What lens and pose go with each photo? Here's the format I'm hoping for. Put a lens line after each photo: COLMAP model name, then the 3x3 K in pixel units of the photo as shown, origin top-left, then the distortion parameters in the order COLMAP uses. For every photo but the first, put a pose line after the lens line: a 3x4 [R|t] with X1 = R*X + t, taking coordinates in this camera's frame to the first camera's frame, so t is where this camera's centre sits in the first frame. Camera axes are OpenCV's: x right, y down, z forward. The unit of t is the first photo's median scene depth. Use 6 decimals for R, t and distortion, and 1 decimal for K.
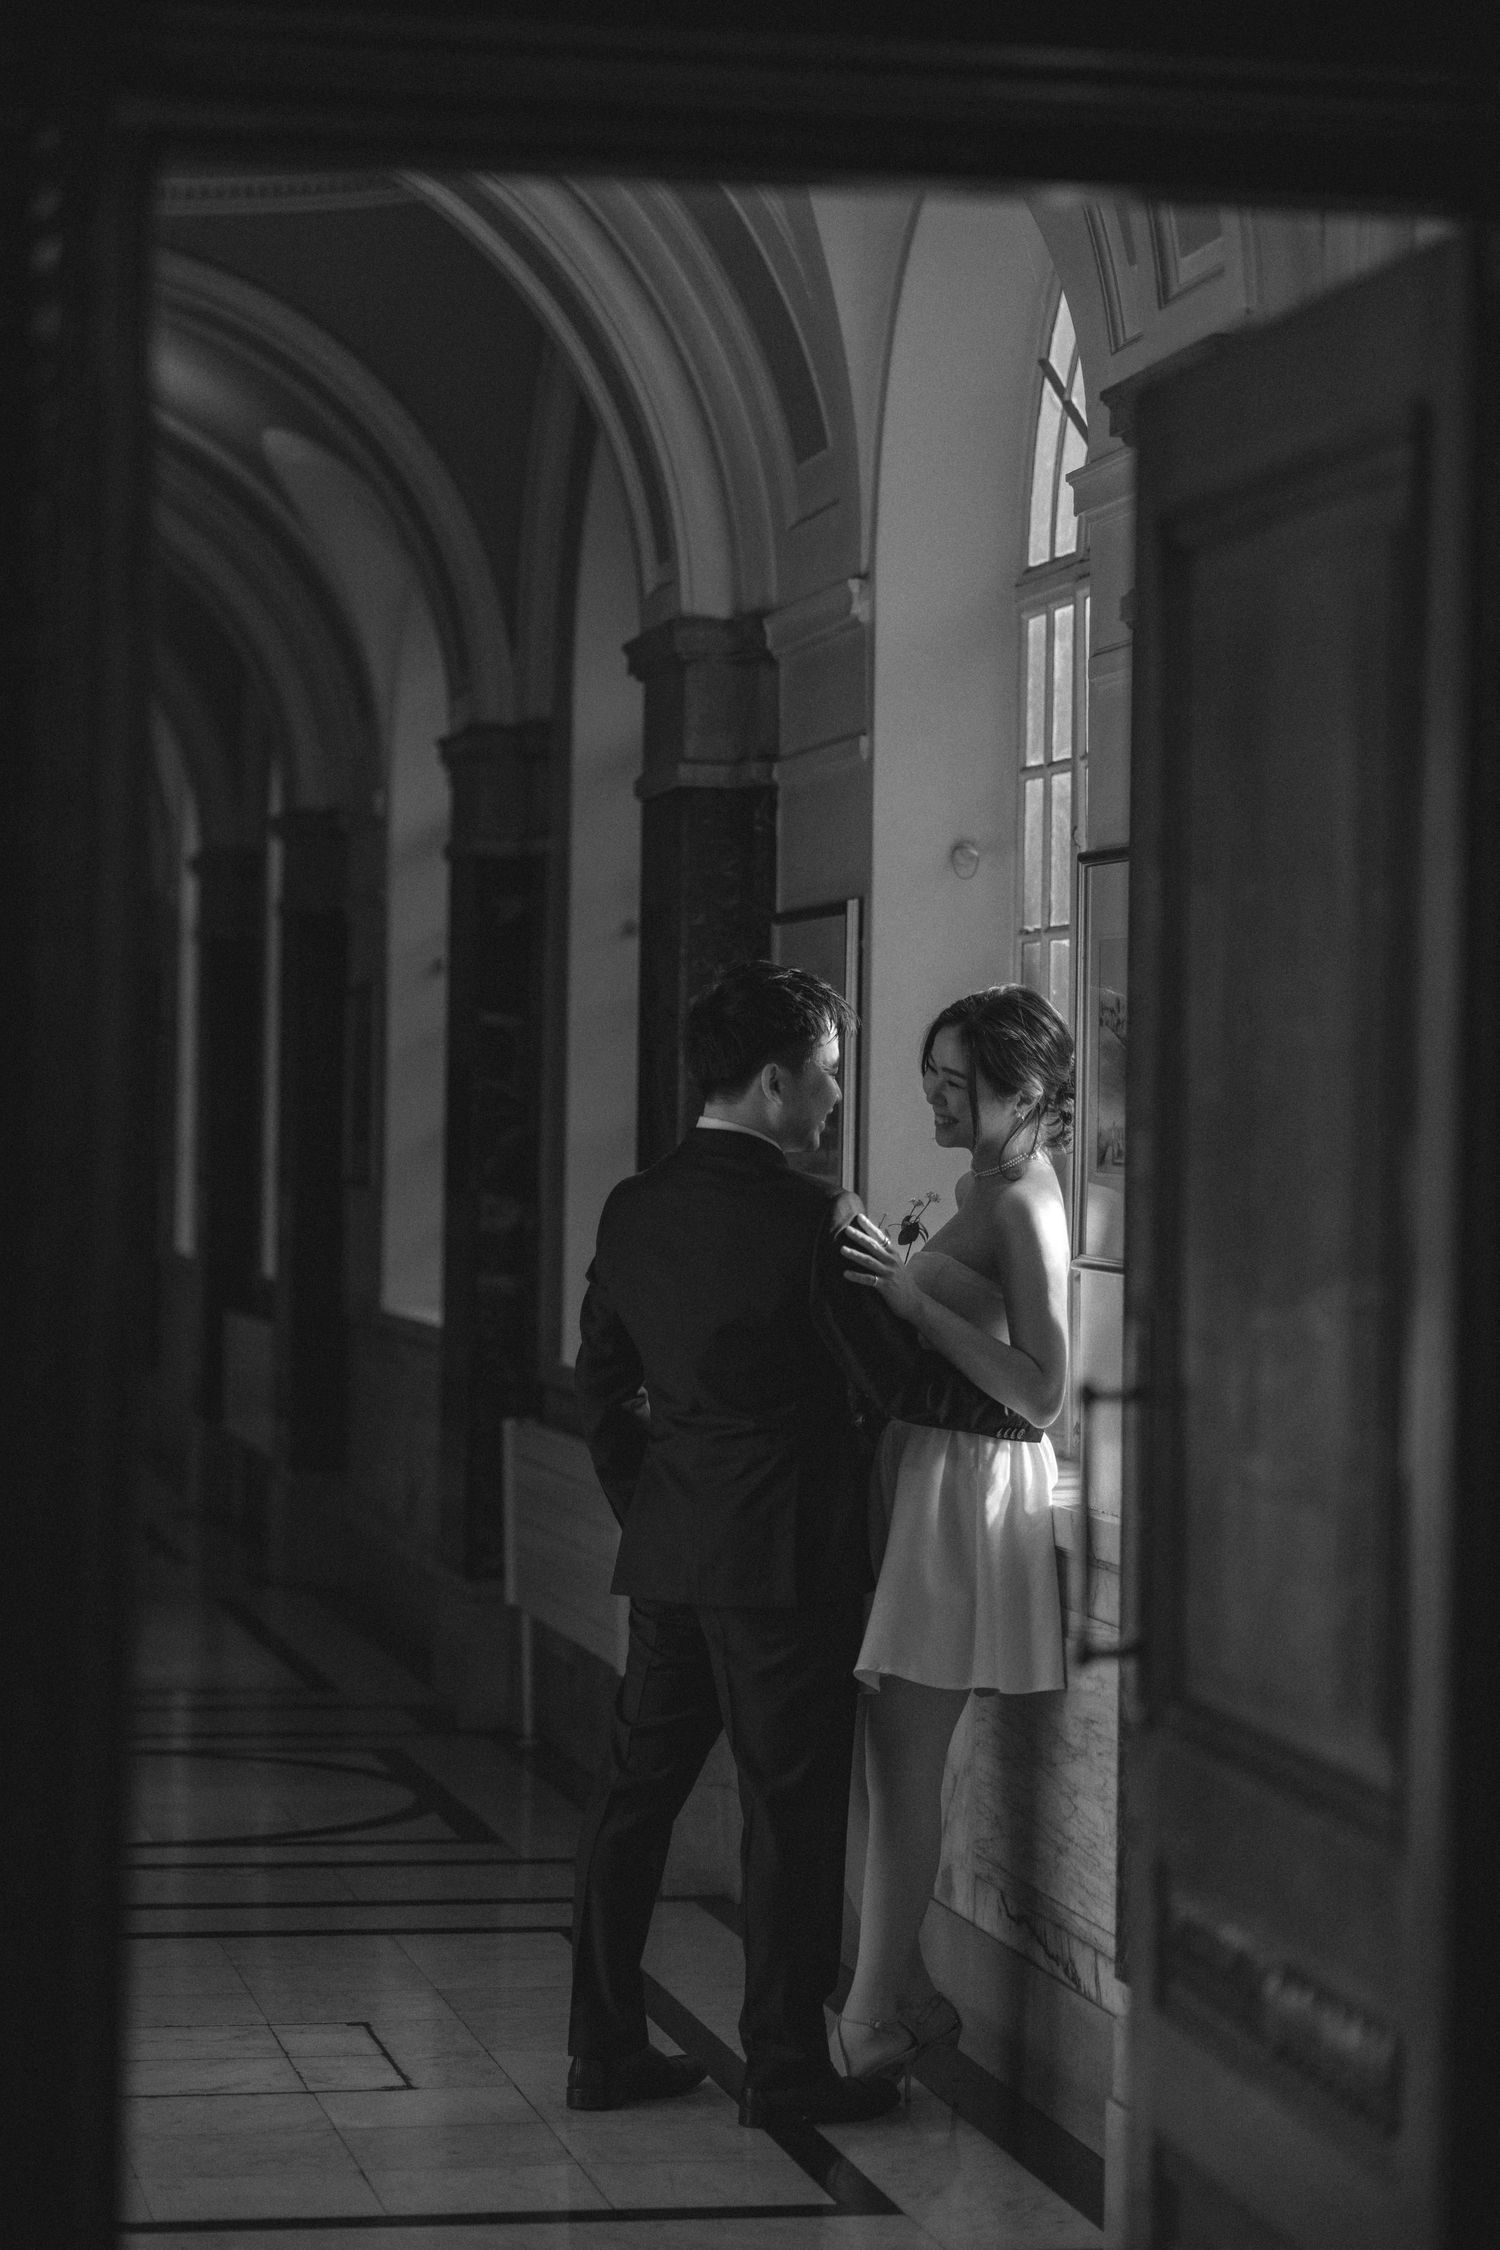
lens RADIAL K [[5488.8, 0, 750.0], [0, 5488.8, 1125.0], [0, 0, 1]] dist [0.038450, 0.064145]
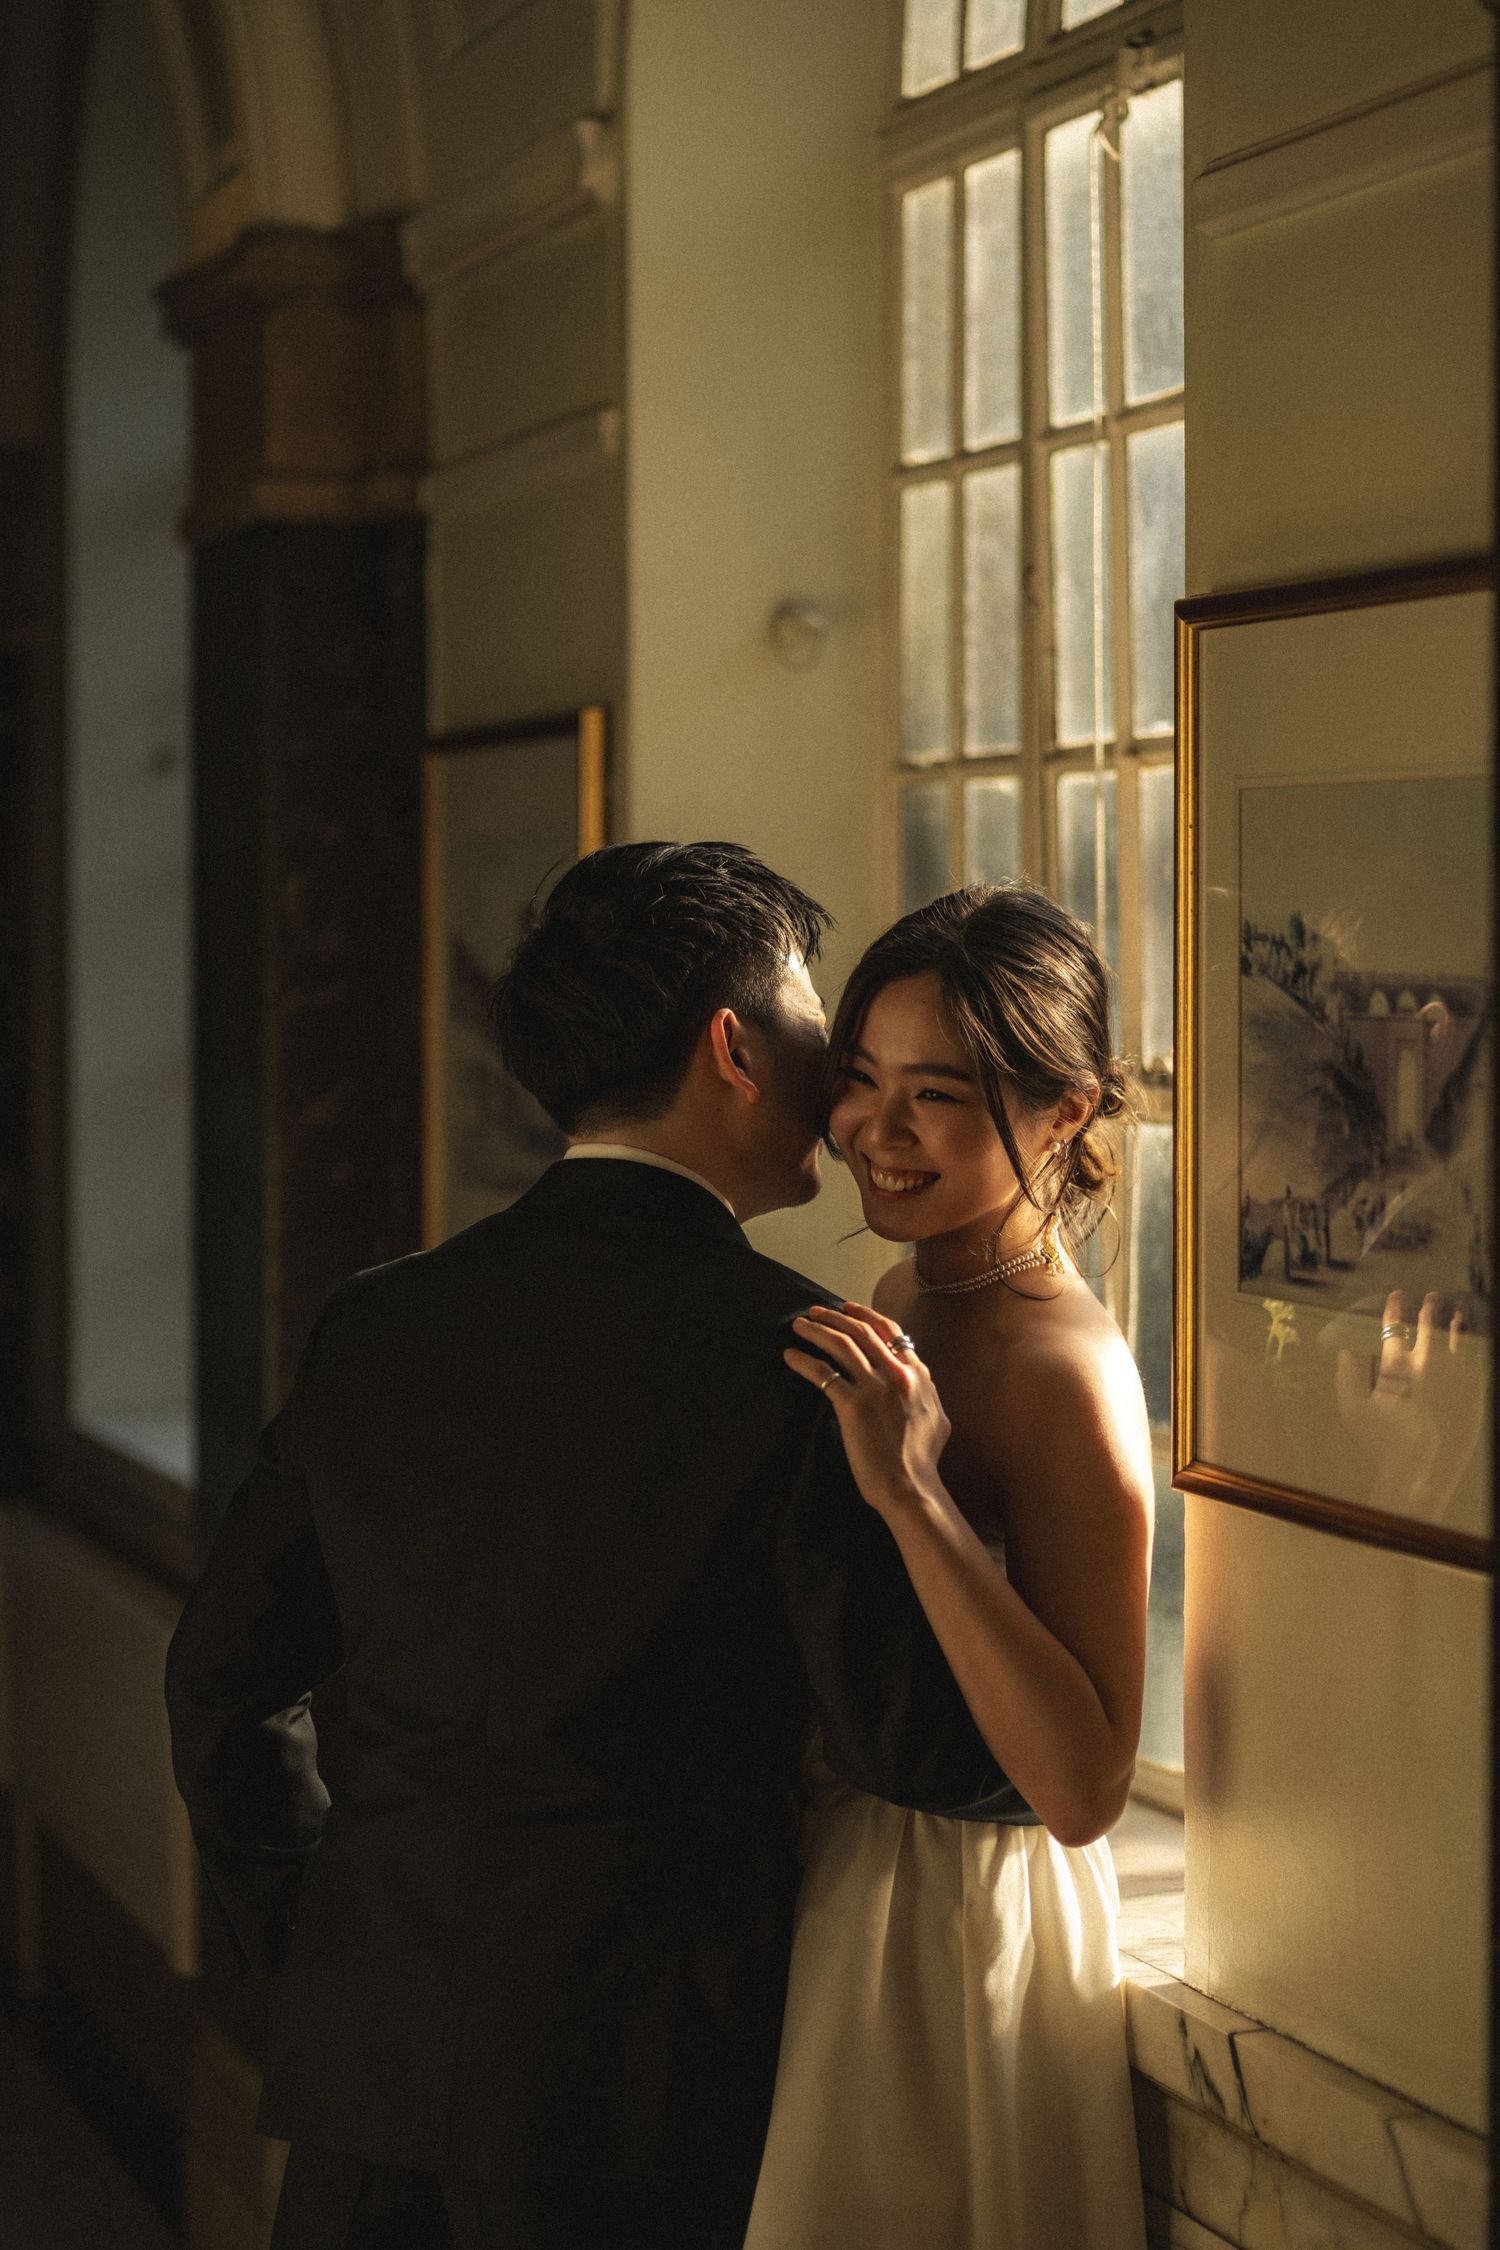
lens RADIAL K [[5488.8, 0, 750.0], [0, 5488.8, 1125.0], [0, 0, 1]] dist [0.038450, 0.064145]
pose [[0.995814, -0.016916, 0.089829, -0.015742], [0.013947, 0.999339, 0.033576, -0.017832], [-0.090338, -0.032183, 0.995391, 0.451959]]
